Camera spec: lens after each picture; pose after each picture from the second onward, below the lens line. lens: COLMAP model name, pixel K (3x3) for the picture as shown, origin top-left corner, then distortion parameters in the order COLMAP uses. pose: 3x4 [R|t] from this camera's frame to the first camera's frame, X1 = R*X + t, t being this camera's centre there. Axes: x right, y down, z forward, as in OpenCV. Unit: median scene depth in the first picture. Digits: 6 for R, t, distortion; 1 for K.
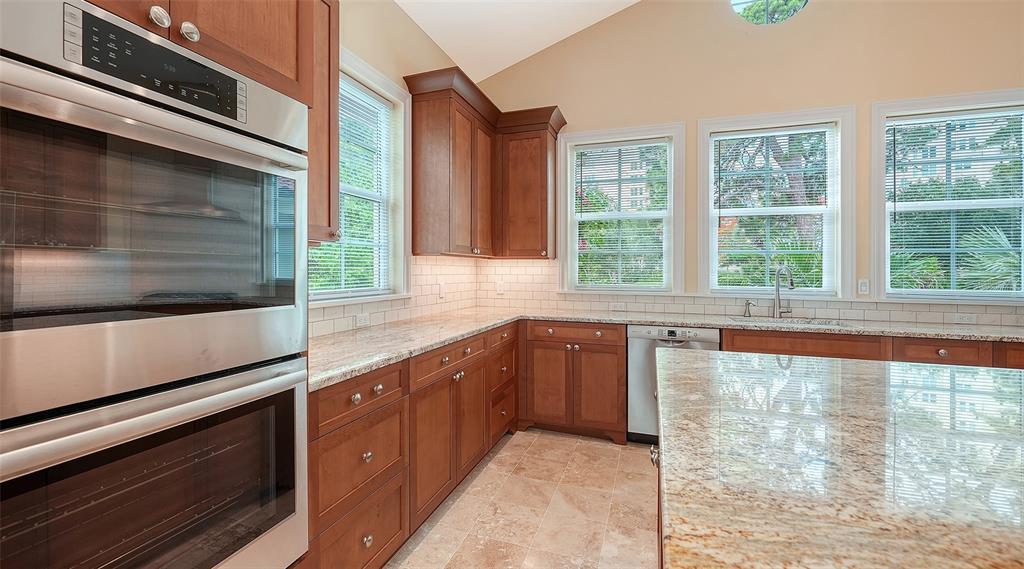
lens RADIAL K [[452.6, 0, 526.2], [0, 452.6, 271.4], [0, 0, 1]] dist [-0.004210, -0.000716]
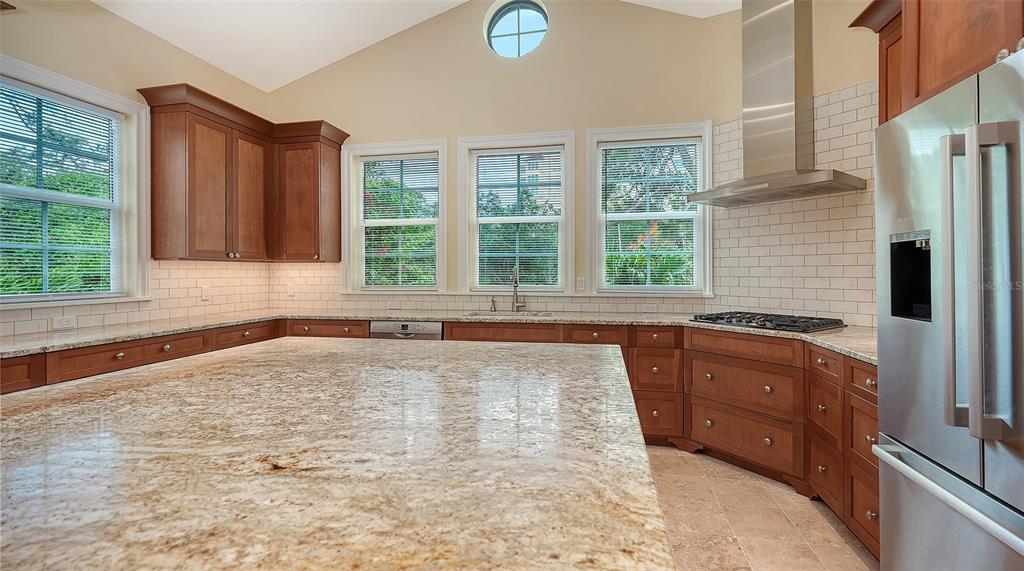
lens RADIAL K [[452.6, 0, 526.2], [0, 452.6, 272.4], [0, 0, 1]] dist [-0.004210, -0.000716]
pose [[0.987116, -0.010793, 0.159645, 0.402990], [0.011012, 0.999939, -0.000489, 0.003123], [-0.159630, 0.002241, 0.987174, -0.154854]]
